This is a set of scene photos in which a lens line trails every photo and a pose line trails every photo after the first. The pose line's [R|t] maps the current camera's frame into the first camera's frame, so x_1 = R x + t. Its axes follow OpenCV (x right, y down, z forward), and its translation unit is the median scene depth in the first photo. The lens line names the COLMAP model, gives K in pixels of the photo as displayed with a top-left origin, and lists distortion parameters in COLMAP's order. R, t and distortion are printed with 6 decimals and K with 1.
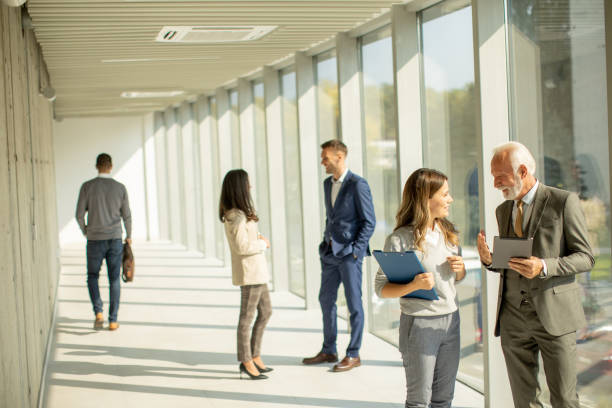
lens RADIAL K [[889.2, 0, 306.0], [0, 889.2, 204.0], [0, 0, 1]] dist [-0.191944, 0.532276]
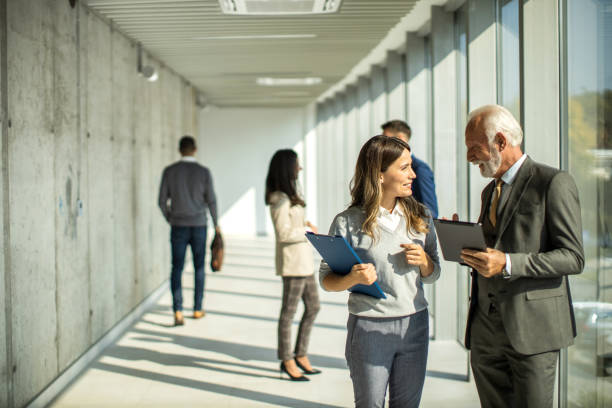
lens RADIAL K [[889.2, 0, 306.0], [0, 889.2, 204.0], [0, 0, 1]] dist [-0.191944, 0.532276]
pose [[0.970780, 0.042415, -0.236195, 0.167949], [-0.043222, 0.999064, 0.001762, 0.015448], [0.236049, 0.008498, 0.971704, 0.124127]]
